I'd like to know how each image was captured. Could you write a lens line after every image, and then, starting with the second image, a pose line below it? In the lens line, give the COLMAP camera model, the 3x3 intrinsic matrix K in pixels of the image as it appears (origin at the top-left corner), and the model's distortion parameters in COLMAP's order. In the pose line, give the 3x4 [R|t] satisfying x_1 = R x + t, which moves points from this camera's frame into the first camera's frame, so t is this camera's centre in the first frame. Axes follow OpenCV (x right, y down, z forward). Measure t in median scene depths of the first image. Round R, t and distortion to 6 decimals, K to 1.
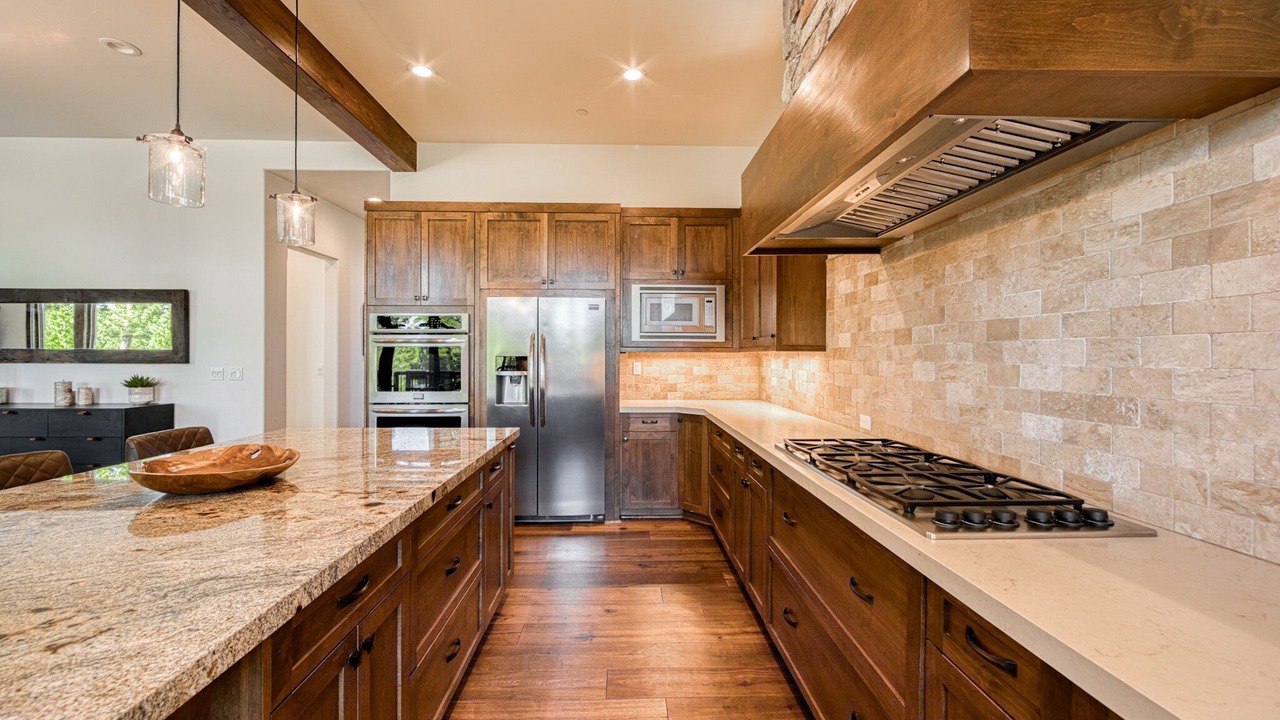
lens RADIAL K [[513.3, 0, 632.0], [0, 513.3, 352.0], [0, 0, 1]] dist [0.000062, 0.000367]
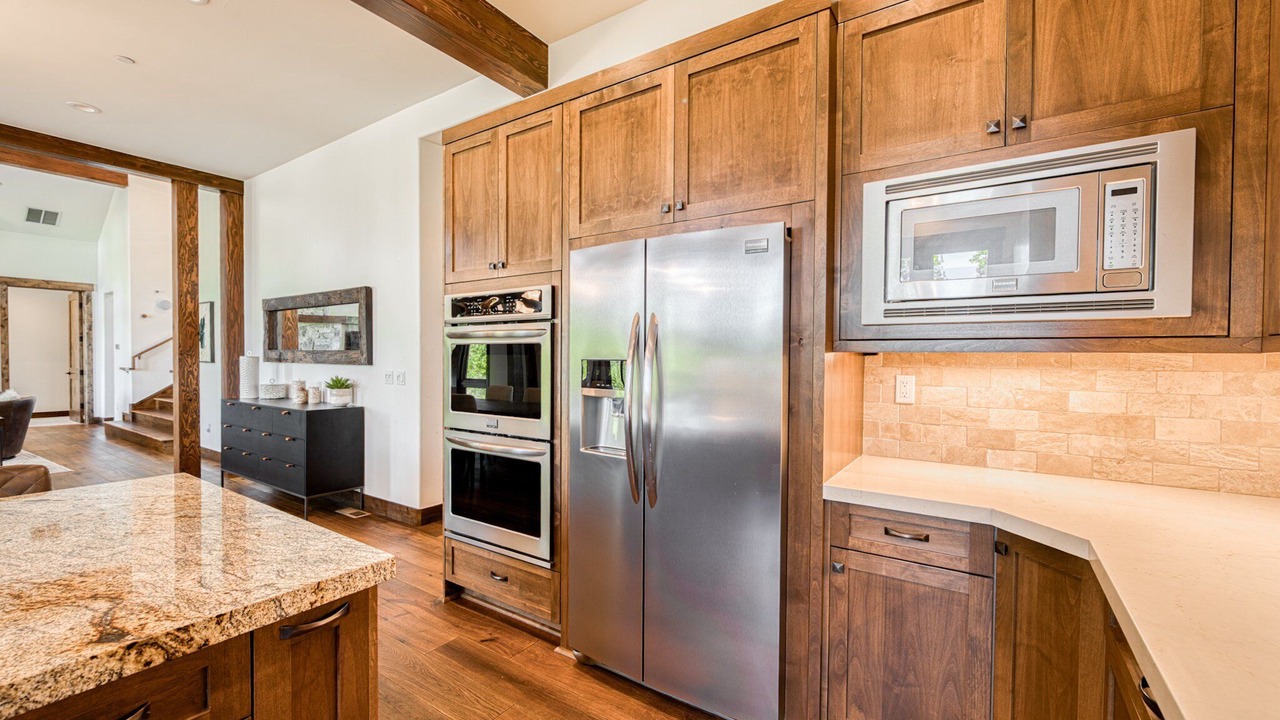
lens RADIAL K [[513.3, 0, 644.4], [0, 513.3, 366.0], [0, 0, 1]] dist [0.000062, 0.000367]
pose [[0.815369, 0.014093, -0.578771, 0.096952], [-0.003958, 0.999816, 0.018770, 0.004505], [0.578929, -0.013013, 0.815274, 0.588089]]
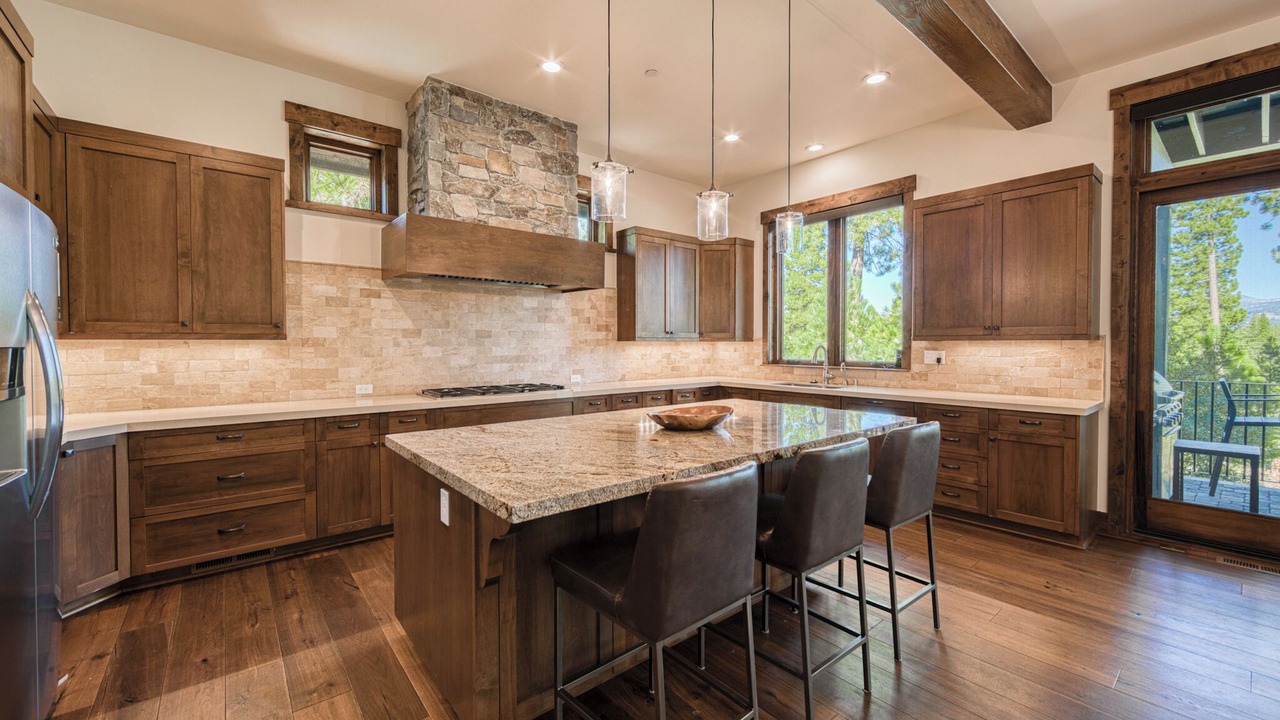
lens RADIAL K [[513.3, 0, 628.8], [0, 513.3, 354.3], [0, 0, 1]] dist [0.000062, 0.000367]
pose [[-0.608317, -0.019155, 0.793463, -0.779954], [-0.006367, 0.999794, 0.019254, 0.002151], [-0.793669, 0.006661, -0.608314, 0.858108]]
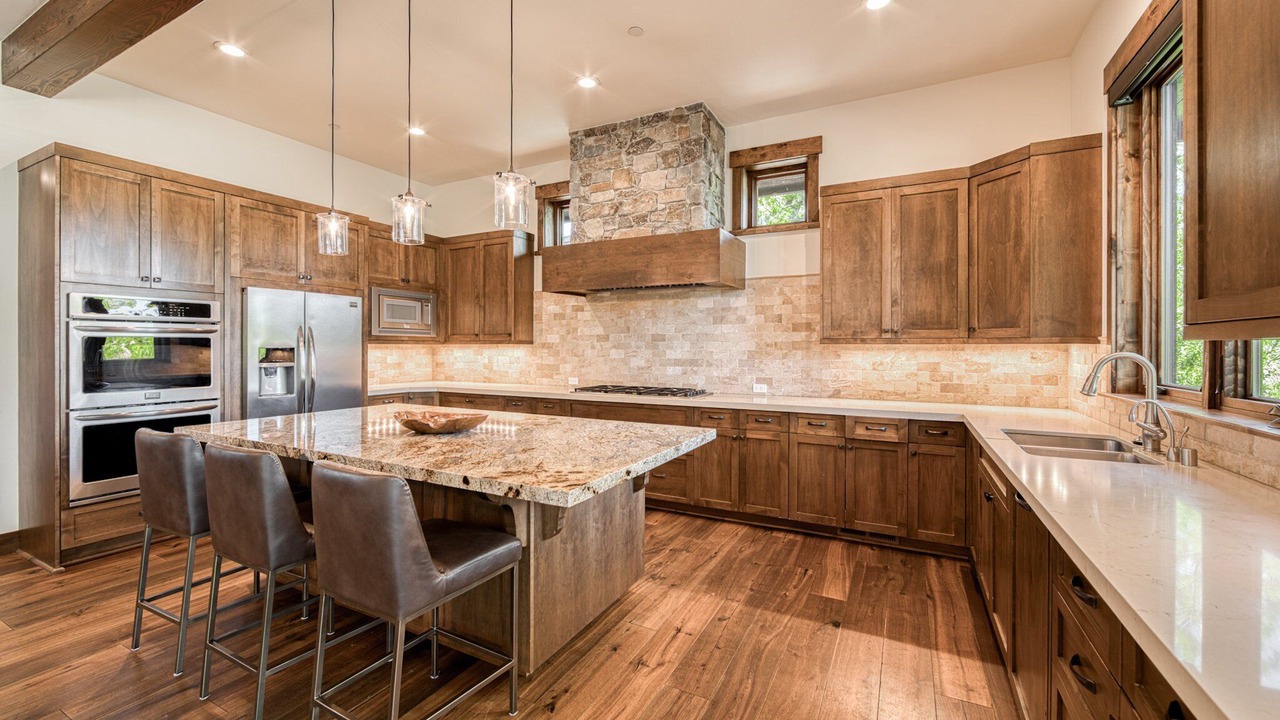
lens RADIAL K [[513.3, 0, 635.1], [0, 513.3, 348.7], [0, 0, 1]] dist [0.000062, 0.000367]
pose [[0.489755, -0.004439, 0.871849, -0.753998], [-0.005945, 0.999947, 0.008431, -0.003014], [-0.871840, -0.009313, 0.489703, -0.108465]]
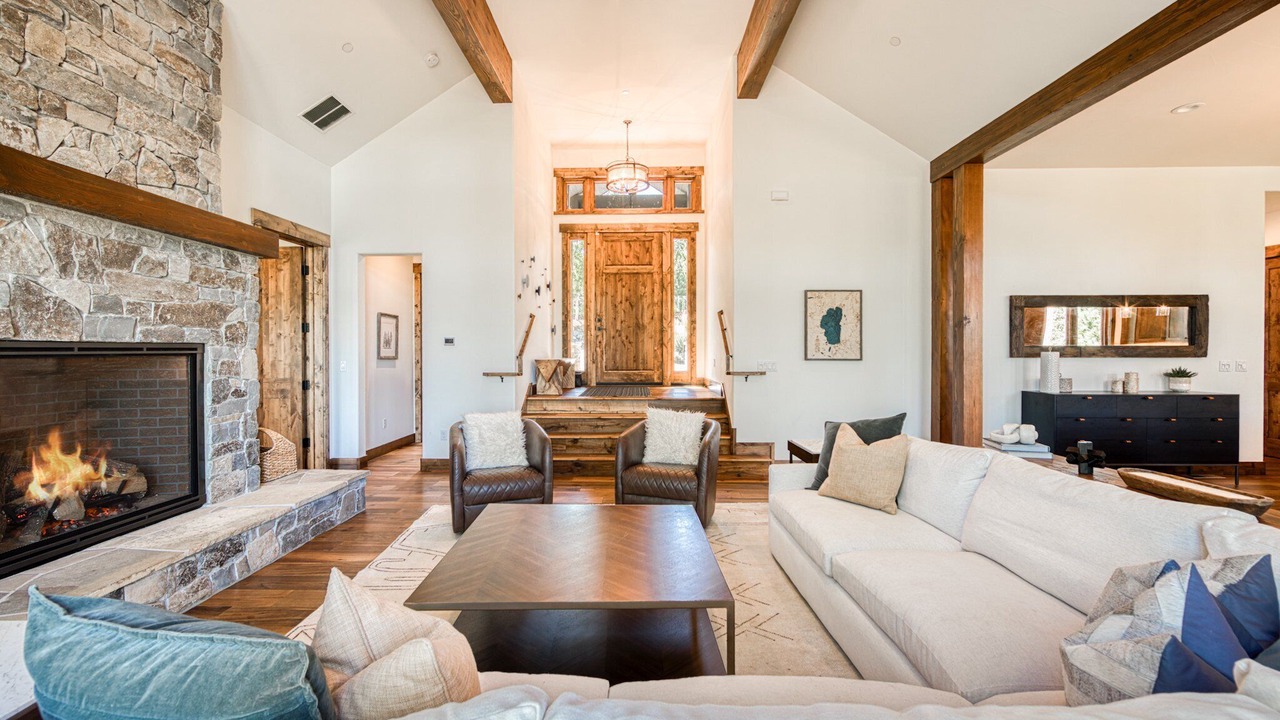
lens RADIAL K [[513.3, 0, 634.9], [0, 513.3, 351.8], [0, 0, 1]] dist [0.000062, 0.000367]
pose [[0.998545, -0.004536, -0.053738, -2.384634], [0.005089, 0.999936, 0.010152, -0.010481], [0.053689, -0.010411, 0.998503, -0.289083]]
